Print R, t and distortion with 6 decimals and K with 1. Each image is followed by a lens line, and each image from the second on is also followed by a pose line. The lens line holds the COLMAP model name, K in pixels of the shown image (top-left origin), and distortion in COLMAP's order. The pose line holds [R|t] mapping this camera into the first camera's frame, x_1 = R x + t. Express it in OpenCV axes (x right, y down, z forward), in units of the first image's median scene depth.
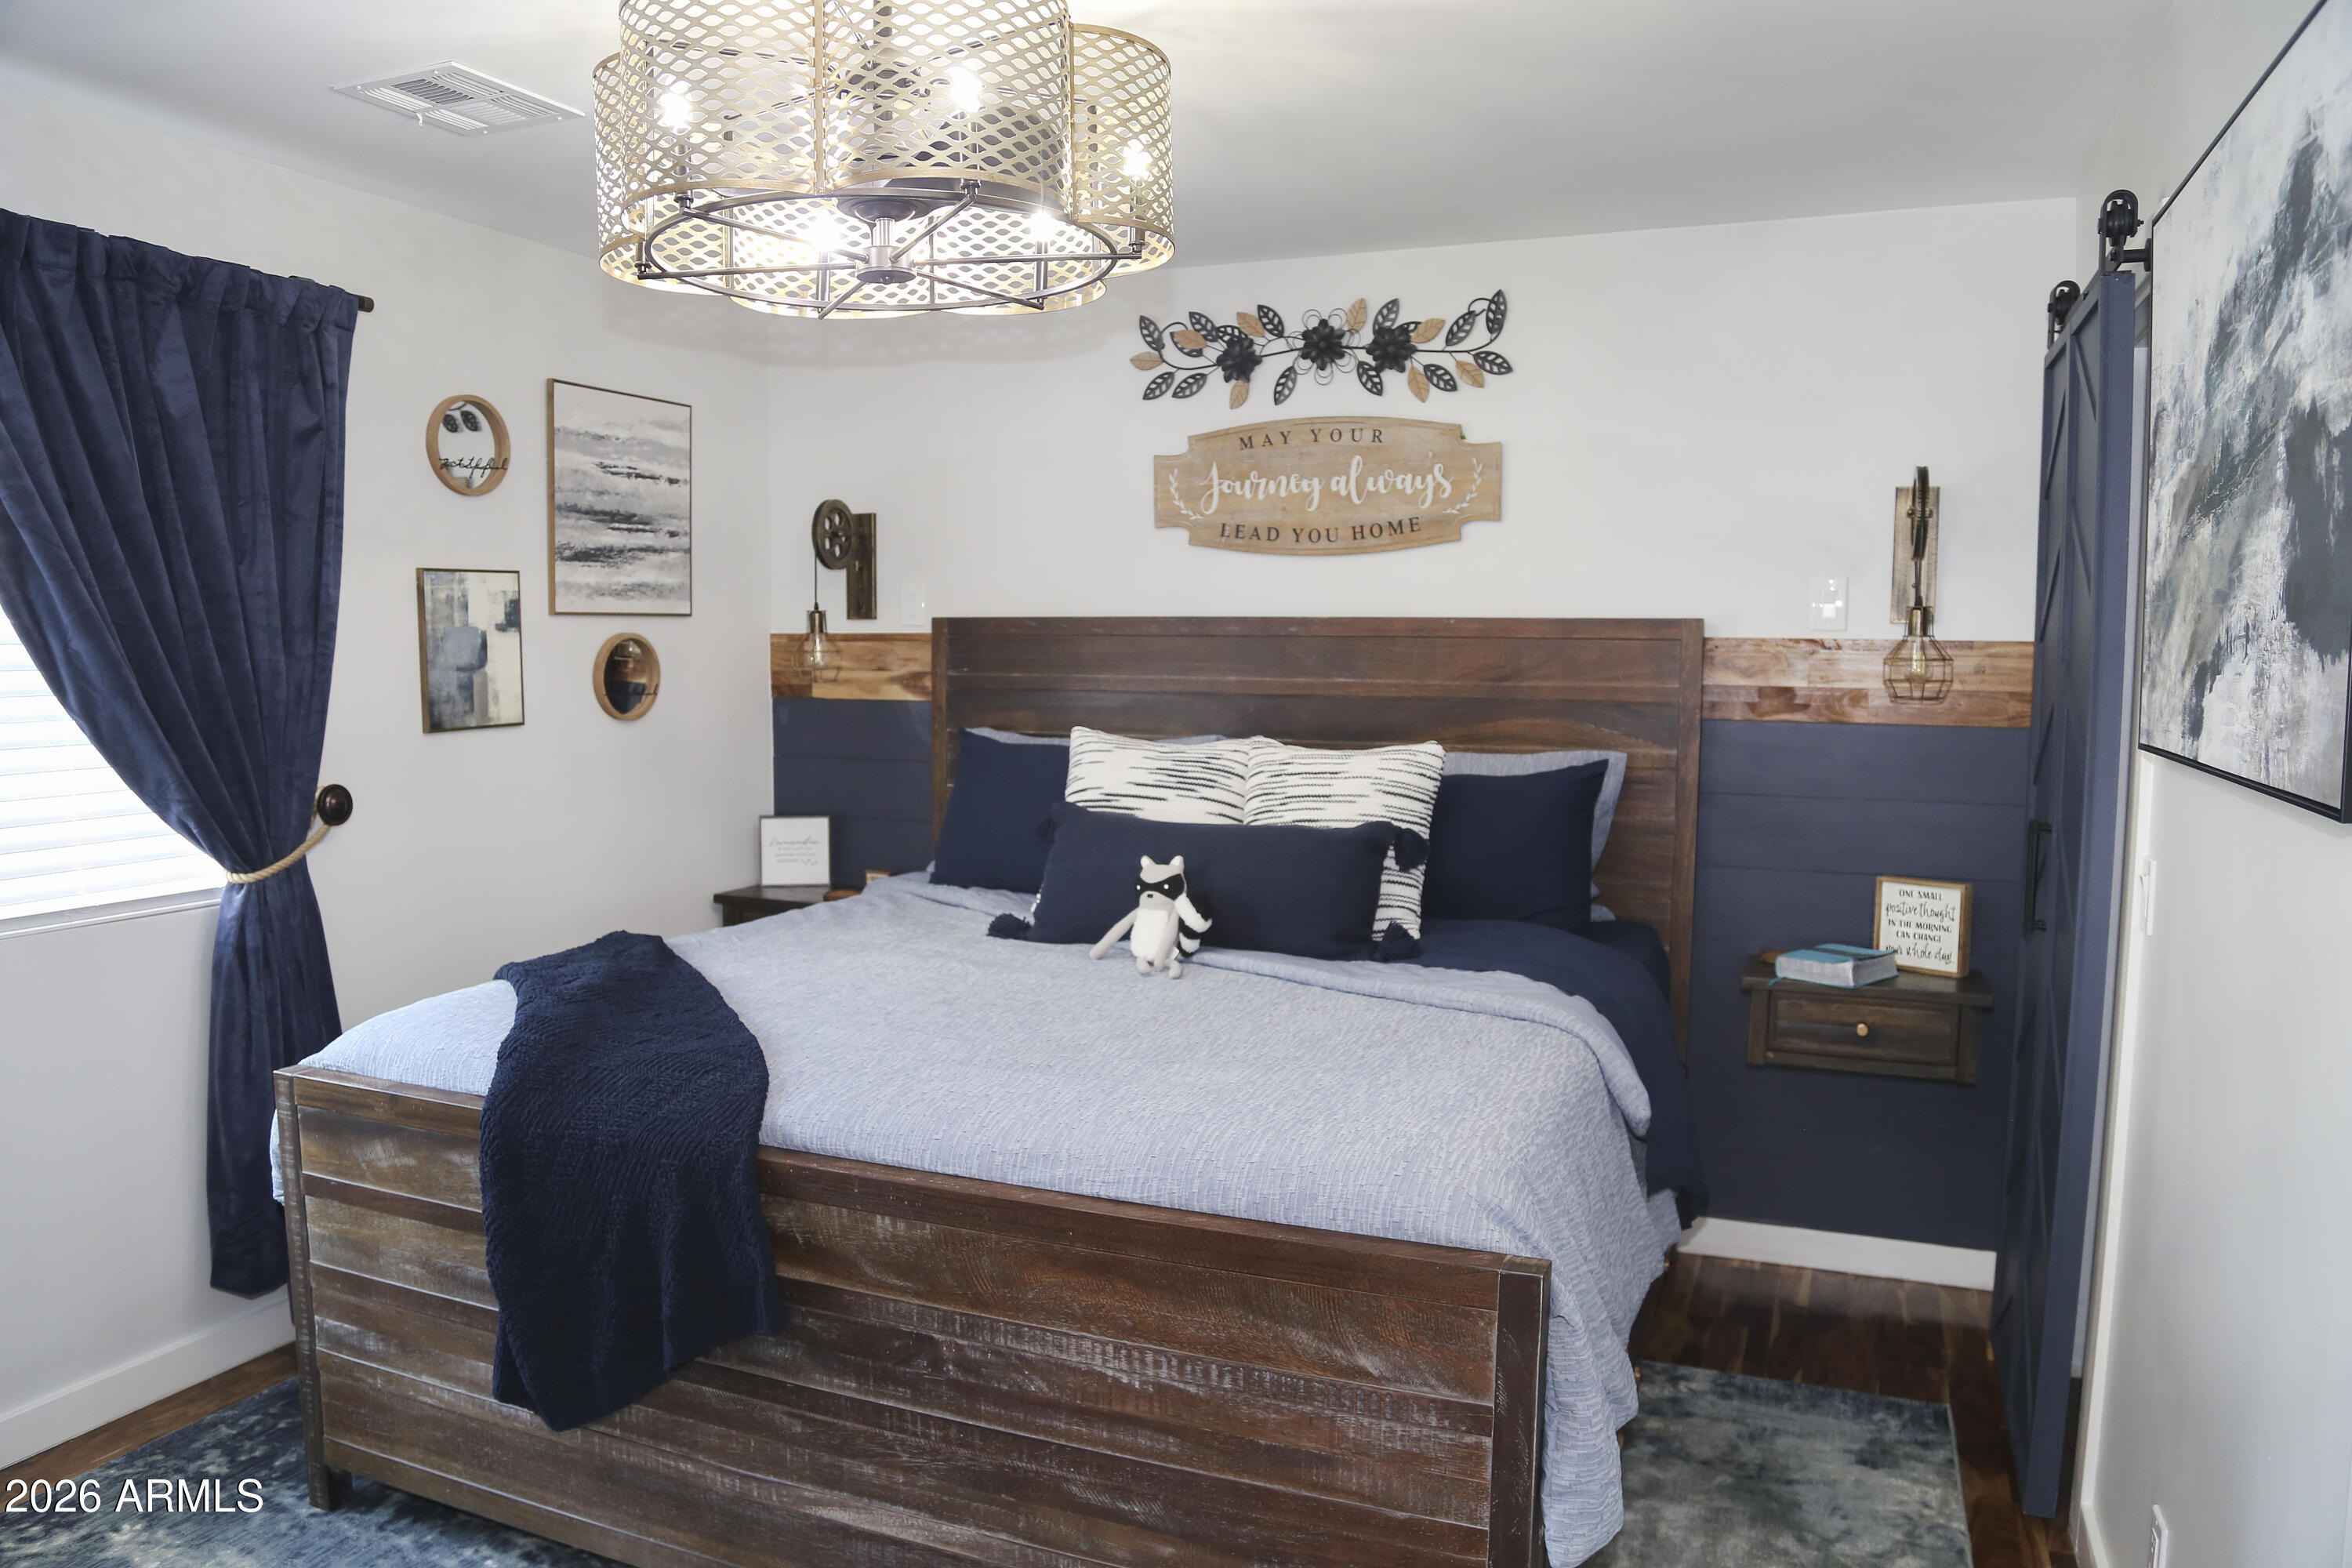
lens RADIAL K [[1605.2, 0, 1182.5], [0, 1605.2, 781.1], [0, 0, 1]] dist [-0.106107, 0.030069]
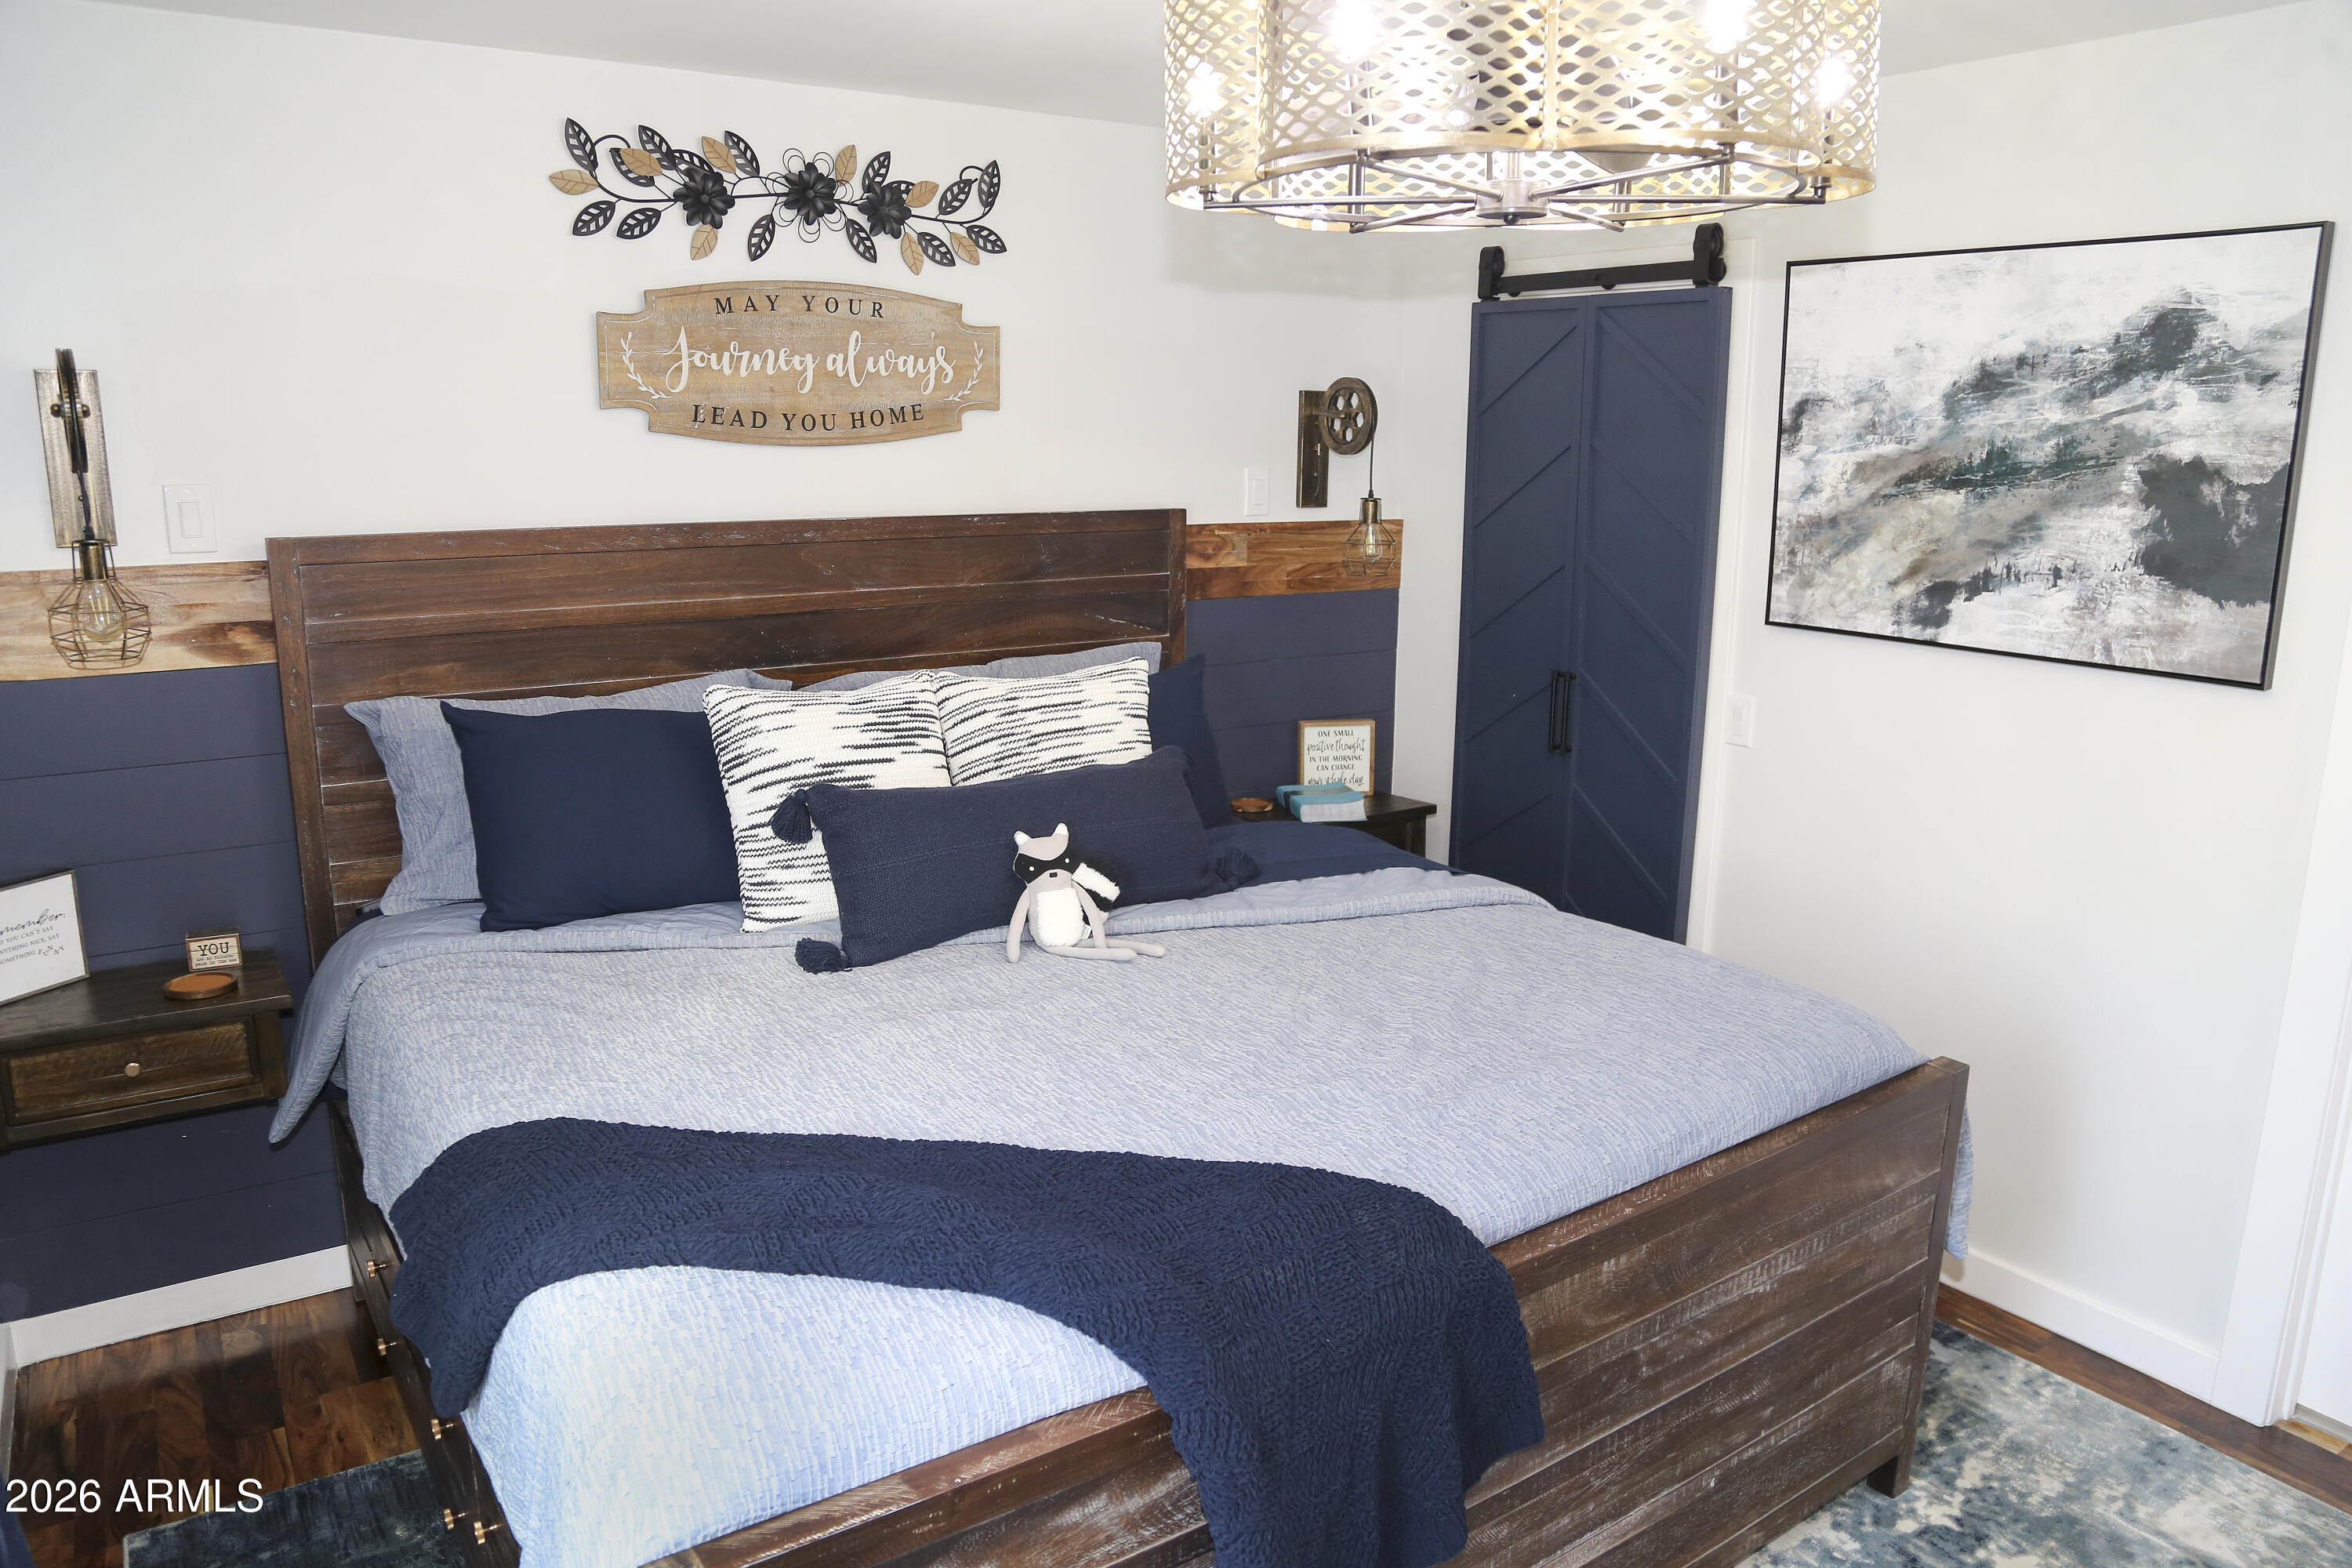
lens RADIAL K [[1605.2, 0, 1187.7], [0, 1605.2, 793.2], [0, 0, 1]] dist [-0.106107, 0.030069]
pose [[0.538183, -0.185496, 0.822162, -0.552204], [0.067264, 0.981822, 0.177488, -0.097839], [-0.840139, -0.040219, 0.540877, 0.372235]]
